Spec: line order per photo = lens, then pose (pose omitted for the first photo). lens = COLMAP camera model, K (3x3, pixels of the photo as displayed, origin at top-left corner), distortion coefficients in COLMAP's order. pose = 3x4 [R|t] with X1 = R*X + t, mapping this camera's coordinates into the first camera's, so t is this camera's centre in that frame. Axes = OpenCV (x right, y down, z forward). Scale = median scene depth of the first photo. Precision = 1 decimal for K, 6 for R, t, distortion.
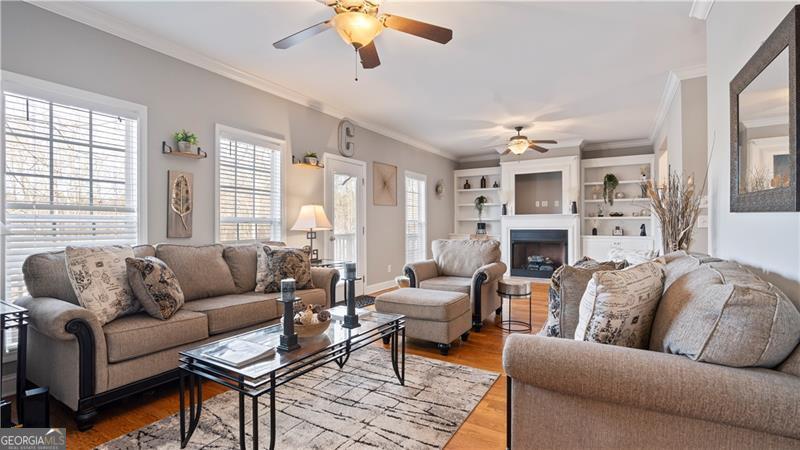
lens RADIAL K [[363.8, 0, 398.4], [0, 363.8, 222.4], [0, 0, 1]] dist [-0.005760, -0.000952]
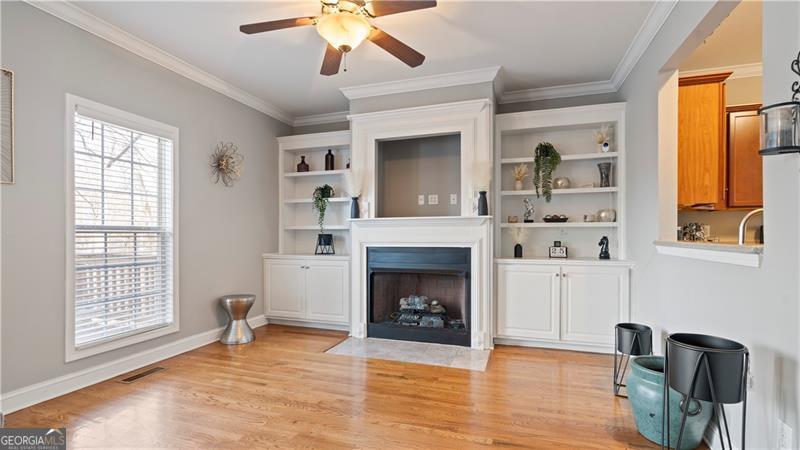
lens RADIAL K [[363.8, 0, 394.9], [0, 363.8, 239.5], [0, 0, 1]] dist [-0.005760, -0.000952]
pose [[0.976718, -0.001940, 0.214519, 0.244028], [-0.002269, 0.999810, 0.019373, -0.001026], [-0.214515, -0.019409, 0.976528, 0.506653]]
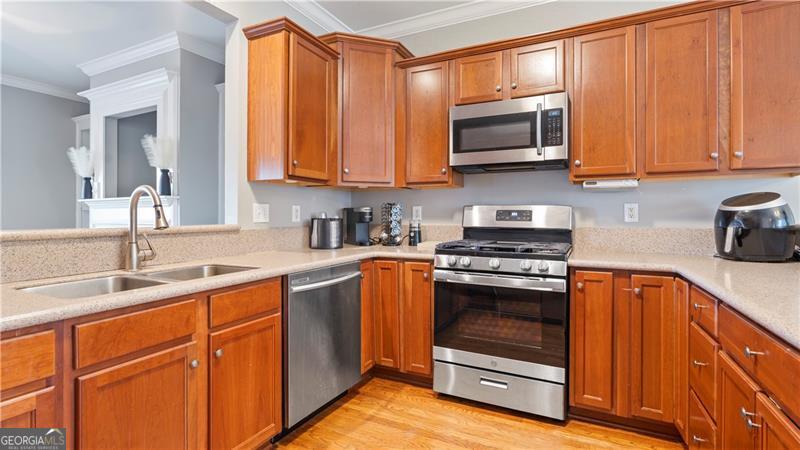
lens RADIAL K [[363.8, 0, 408.1], [0, 363.8, 217.9], [0, 0, 1]] dist [-0.005760, -0.000952]
pose [[0.995644, 0.000409, 0.093240, 0.701663], [-0.002186, 0.999818, 0.018959, -0.005888], [-0.093215, -0.019080, 0.995463, 0.488524]]
